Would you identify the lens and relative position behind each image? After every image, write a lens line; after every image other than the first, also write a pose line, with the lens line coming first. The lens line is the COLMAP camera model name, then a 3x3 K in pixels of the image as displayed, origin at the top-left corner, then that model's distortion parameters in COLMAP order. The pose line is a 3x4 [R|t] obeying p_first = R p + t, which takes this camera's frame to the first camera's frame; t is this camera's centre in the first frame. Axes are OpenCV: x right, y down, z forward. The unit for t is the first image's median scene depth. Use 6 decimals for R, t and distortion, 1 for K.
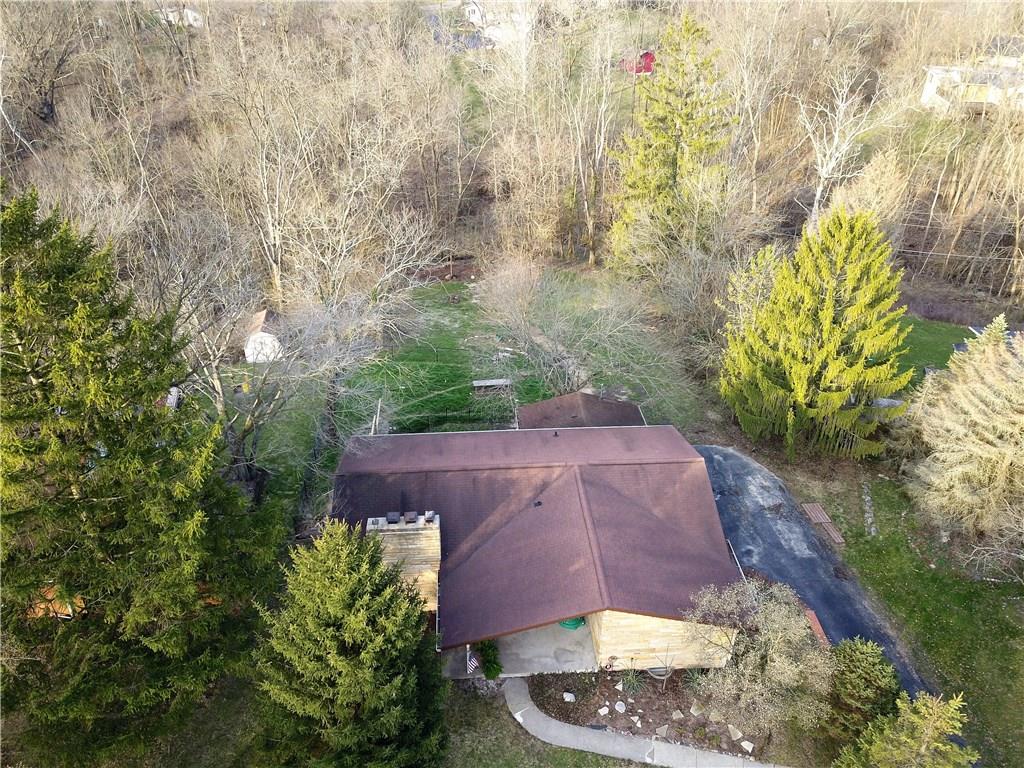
lens RADIAL K [[766.9, 0, 509.7], [0, 766.9, 377.5], [0, 0, 1]] dist [0.023960, -0.041887]
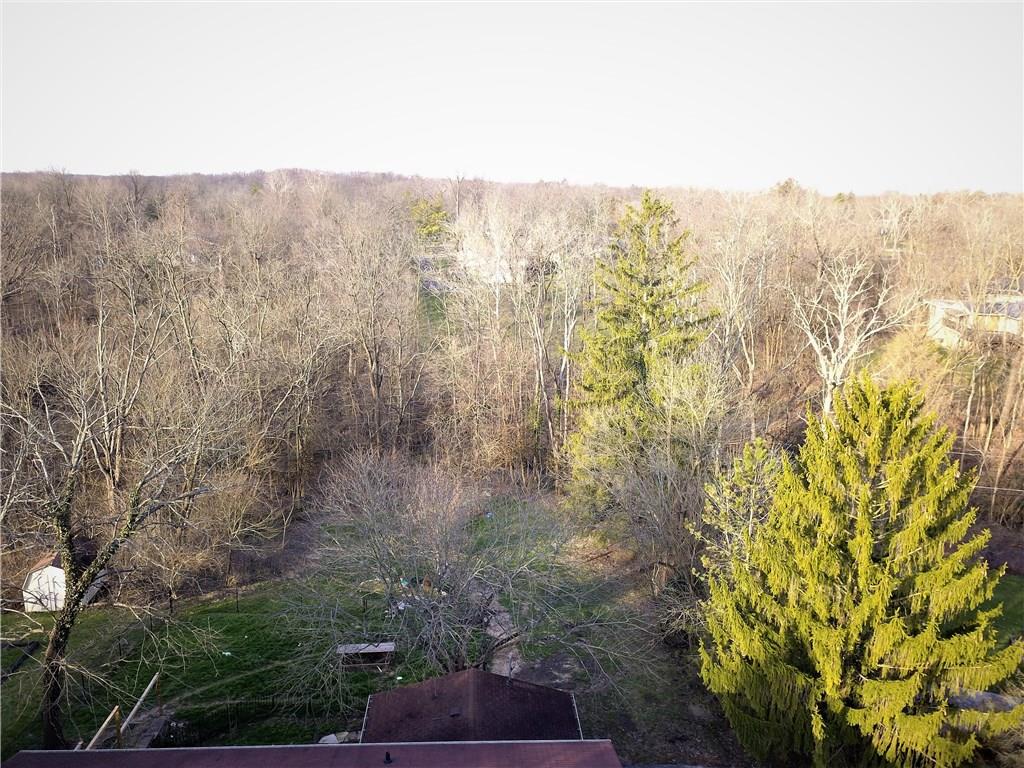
lens RADIAL K [[766.9, 0, 514.2], [0, 766.9, 389.6], [0, 0, 1]] dist [0.023960, -0.041887]
pose [[0.999778, 0.015528, -0.014232, 0.137250], [-0.019151, 0.951440, -0.307239, -0.006193], [0.008770, 0.307443, 0.951526, 0.361809]]
